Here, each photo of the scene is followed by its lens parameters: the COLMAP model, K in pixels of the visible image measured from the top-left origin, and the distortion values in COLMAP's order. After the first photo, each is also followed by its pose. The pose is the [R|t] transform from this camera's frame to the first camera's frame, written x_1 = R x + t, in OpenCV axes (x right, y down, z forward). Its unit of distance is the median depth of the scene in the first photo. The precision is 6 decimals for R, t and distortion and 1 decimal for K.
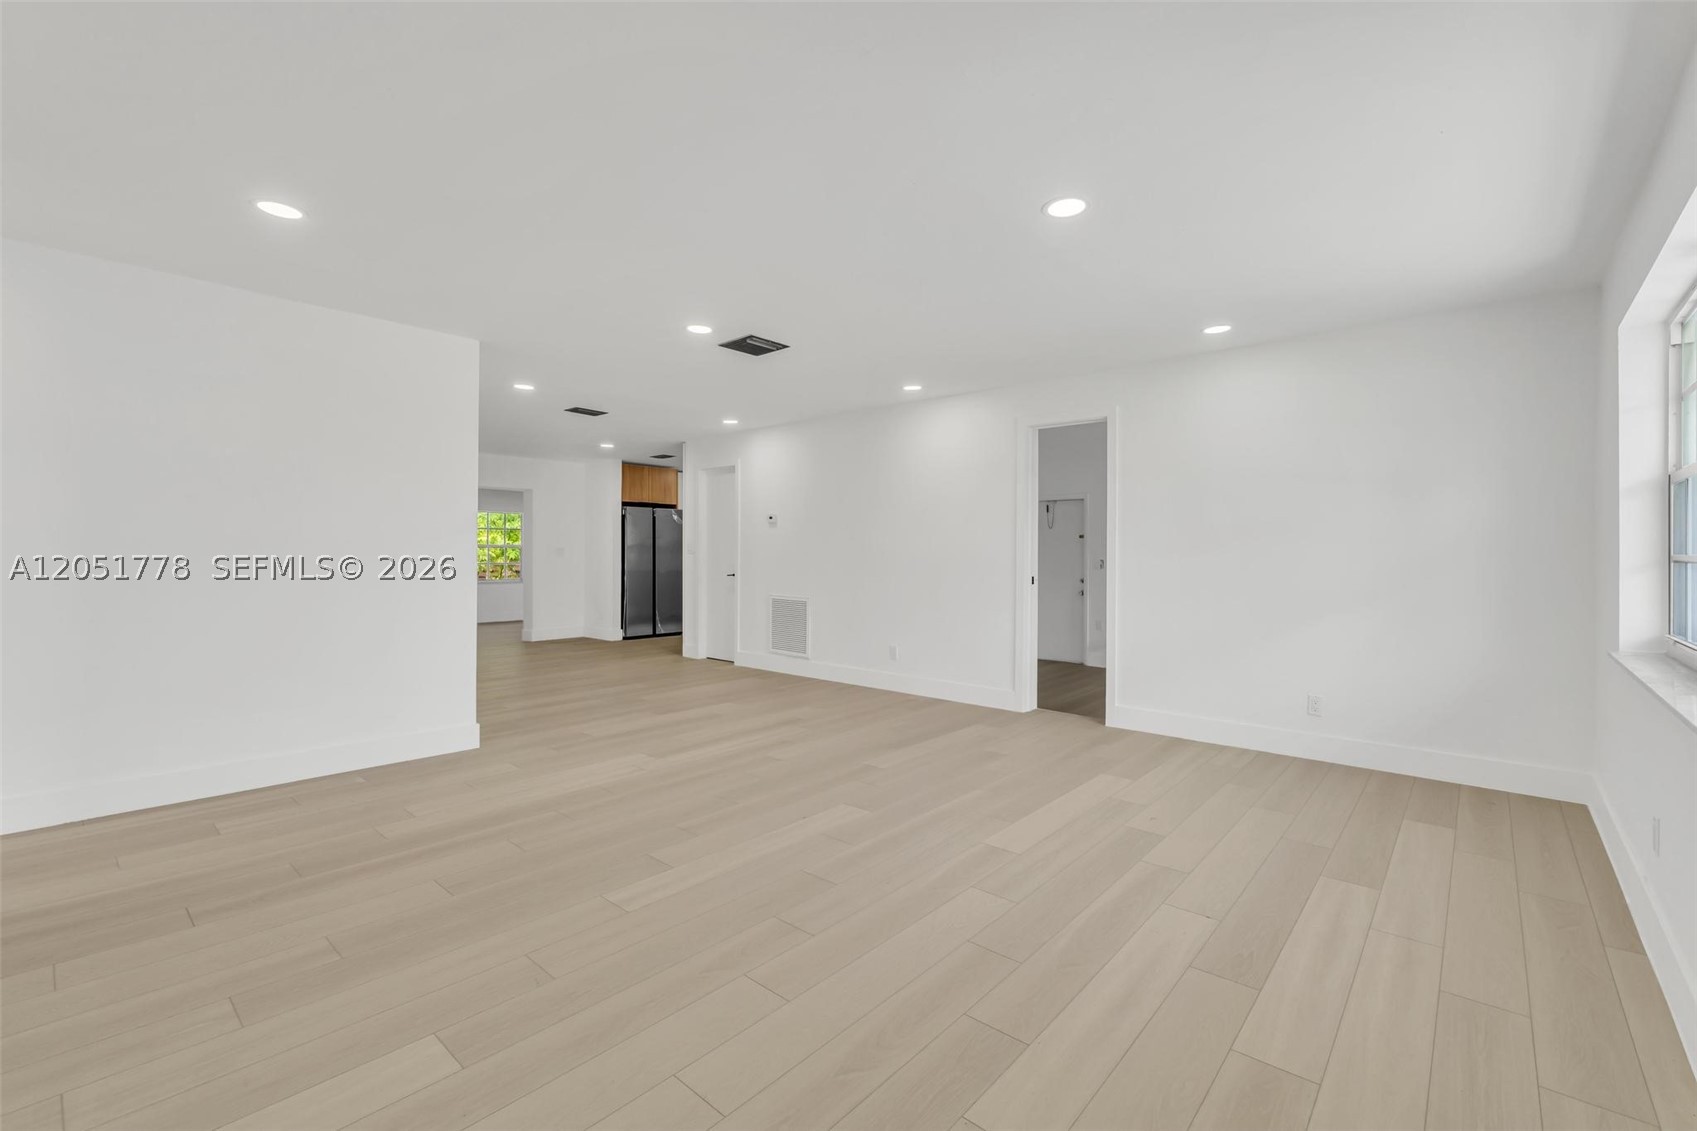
lens RADIAL K [[736.2, 0, 840.8], [0, 736.2, 566.0], [0, 0, 1]] dist [-0.002871, -0.000151]
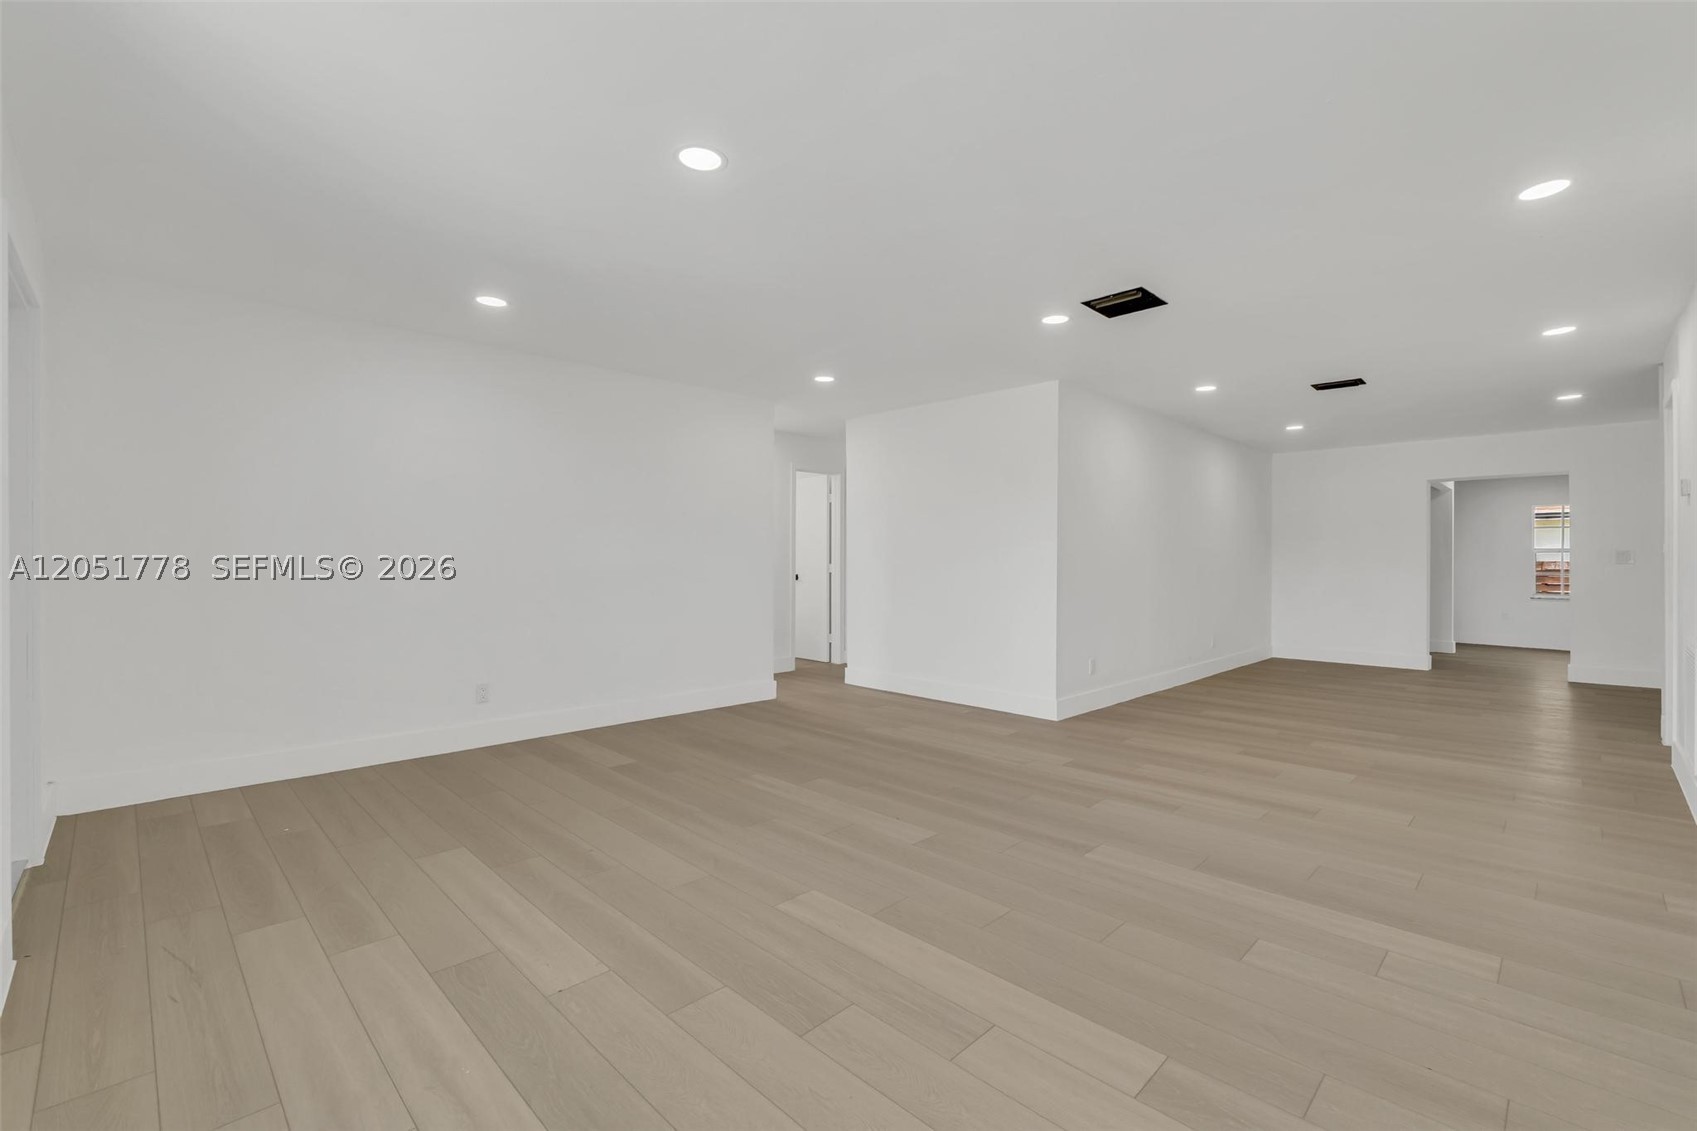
lens RADIAL K [[728.1, 0, 852.1], [0, 728.1, 557.5], [0, 0, 1]] dist [-0.001170, -0.000081]
pose [[-0.060057, -0.007509, -0.998167, 0.320958], [-0.022207, 0.999734, -0.006184, -0.001218], [0.997948, 0.021795, -0.060208, 0.338658]]
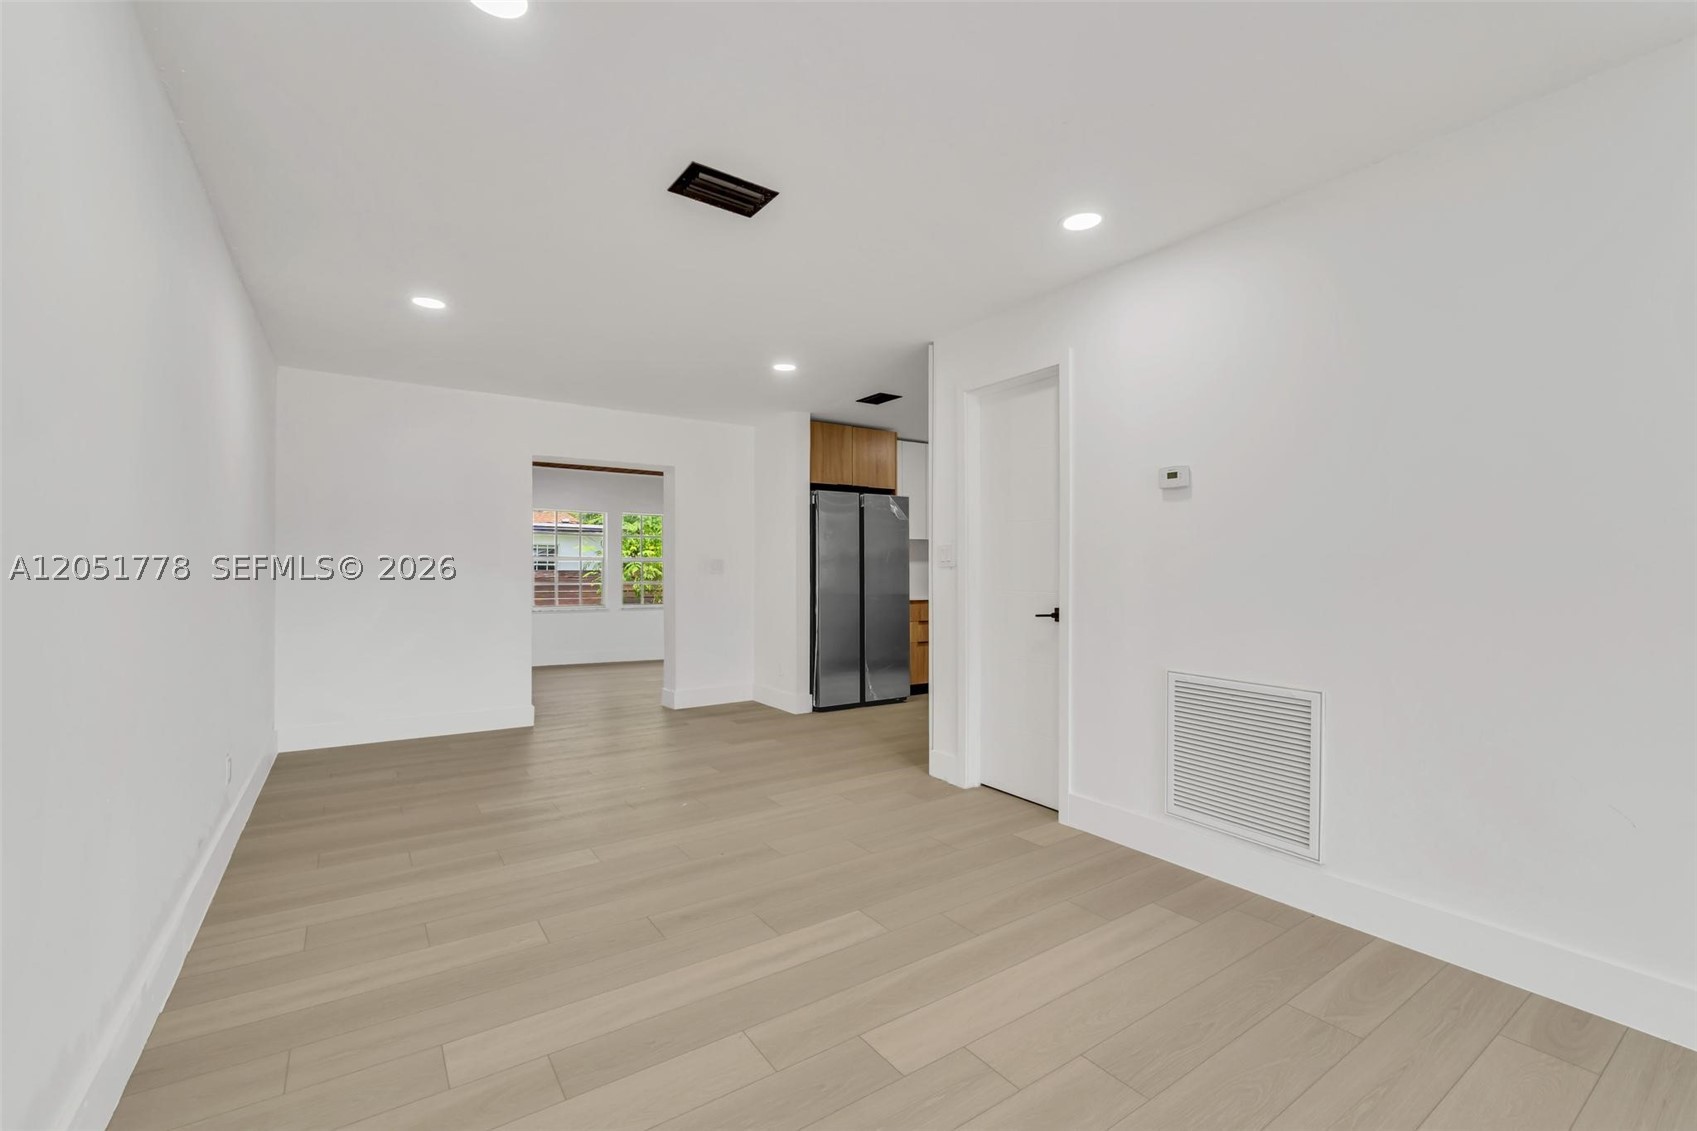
lens RADIAL K [[736.2, 0, 840.8], [0, 736.2, 566.0], [0, 0, 1]] dist [-0.002871, -0.000151]
pose [[0.969174, -0.008061, -0.246246, -0.127045], [0.003114, 0.999786, -0.020472, -0.006730], [0.246359, 0.019074, 0.968991, 0.427642]]
